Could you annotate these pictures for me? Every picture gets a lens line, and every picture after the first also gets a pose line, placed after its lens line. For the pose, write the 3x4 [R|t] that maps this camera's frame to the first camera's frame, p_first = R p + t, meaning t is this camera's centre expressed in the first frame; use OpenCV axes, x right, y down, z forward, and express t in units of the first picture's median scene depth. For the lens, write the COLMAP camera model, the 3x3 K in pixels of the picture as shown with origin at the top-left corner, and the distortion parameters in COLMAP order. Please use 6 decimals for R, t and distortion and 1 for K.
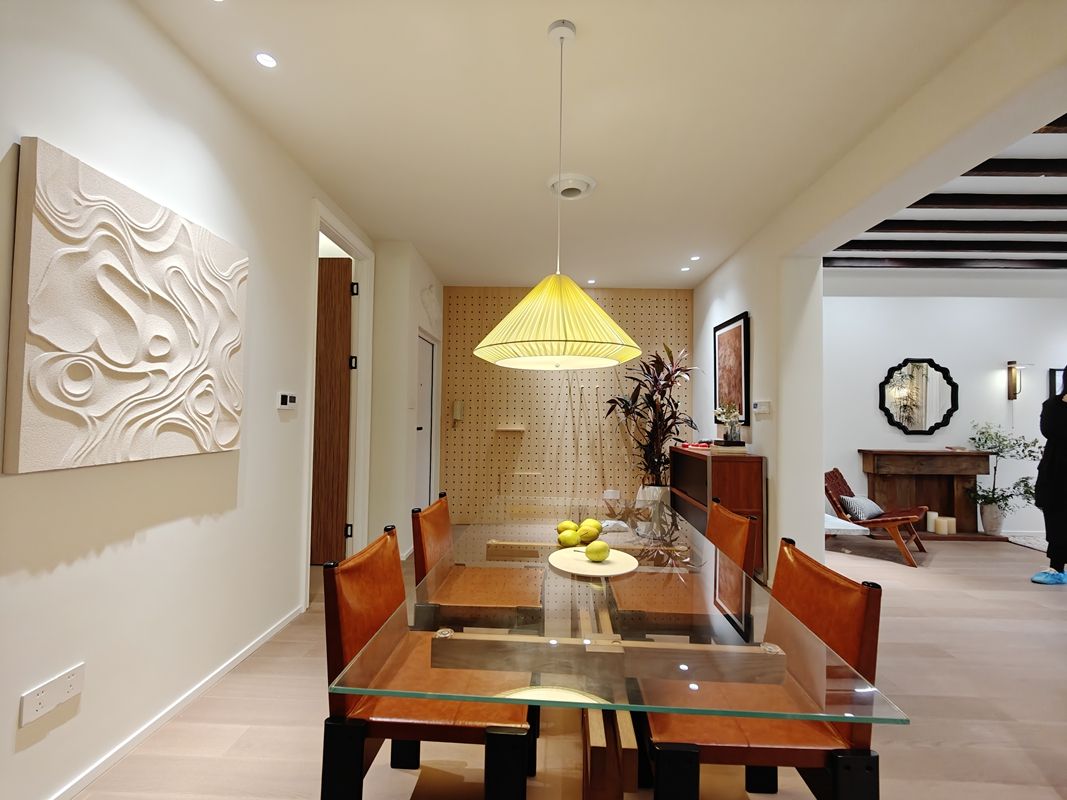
lens RADIAL K [[499.4, 0, 533.1], [0, 499.4, 400.3], [0, 0, 1]] dist [-0.003795, -0.000862]
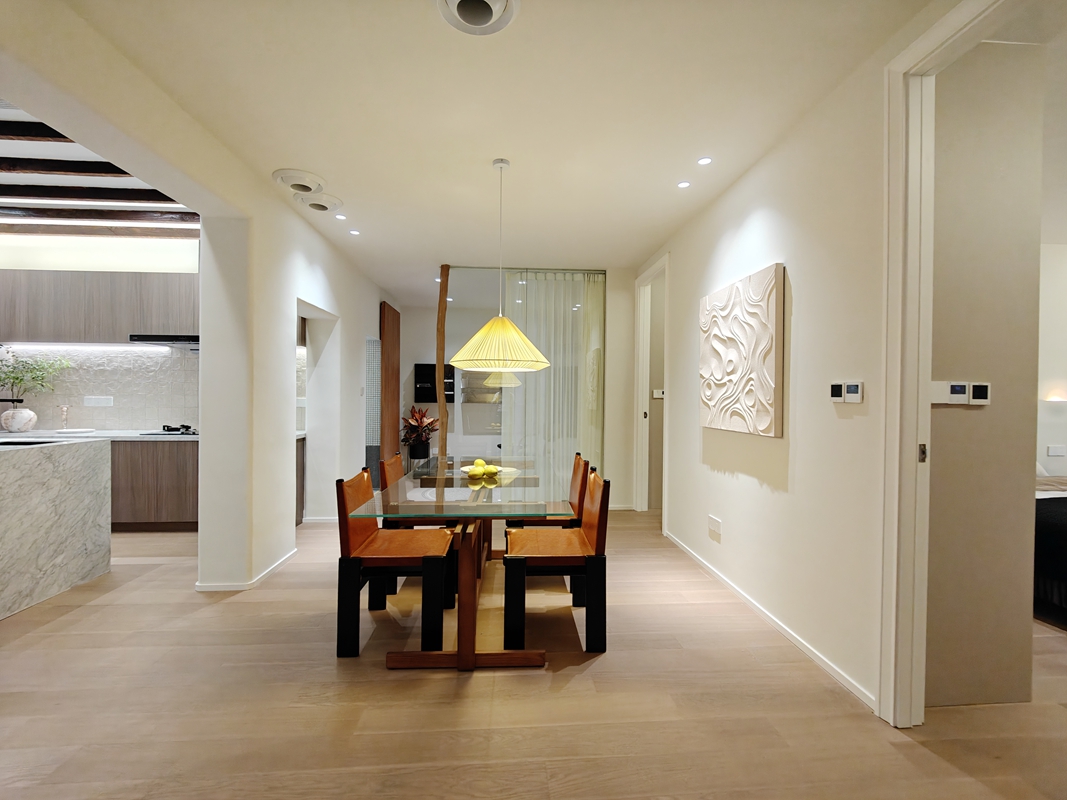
lens RADIAL K [[468.9, 0, 539.1], [0, 468.9, 397.5], [0, 0, 1]] dist [0.003166, 0.000015]
pose [[-0.991838, -0.021127, -0.125740, 0.092662], [-0.017494, 0.999399, -0.029927, 0.051008], [0.126297, -0.027483, -0.991612, 2.084400]]
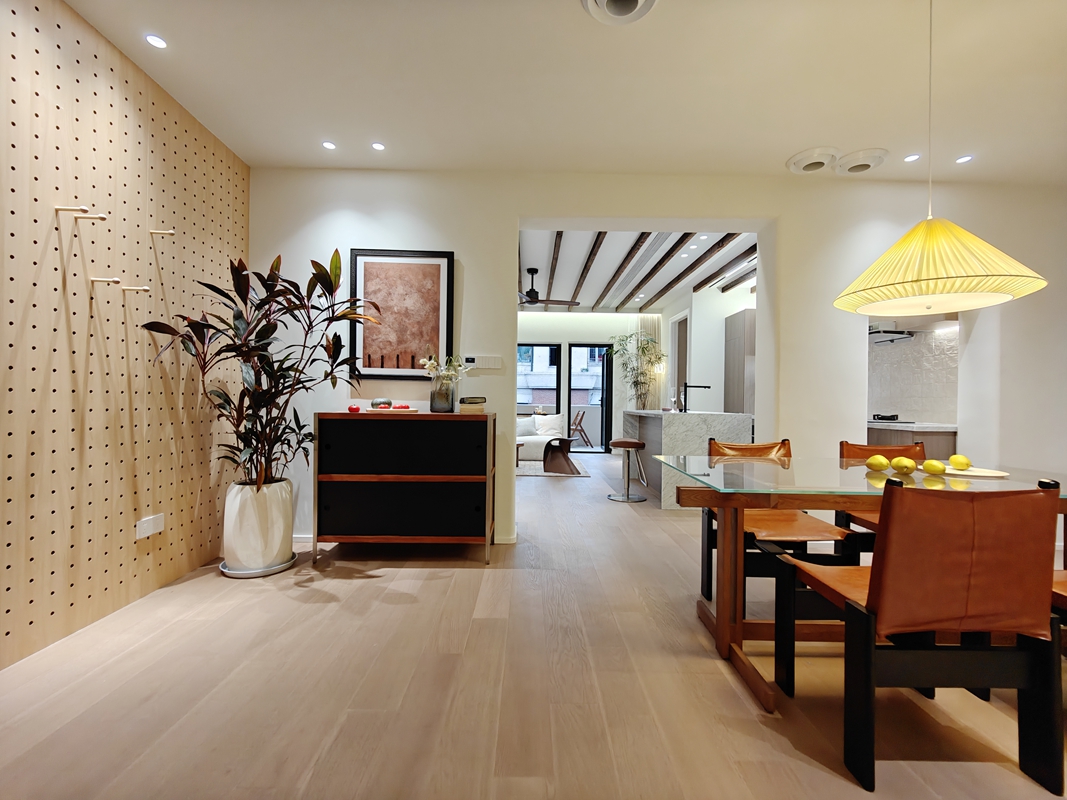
lens RADIAL K [[468.9, 0, 540.3], [0, 468.9, 401.9], [0, 0, 1]] dist [0.003166, 0.000015]
pose [[-0.073091, -0.014950, 0.997213, -0.699357], [-0.042366, 0.999032, 0.011872, 0.118207], [-0.996425, -0.041380, -0.073654, 1.532866]]
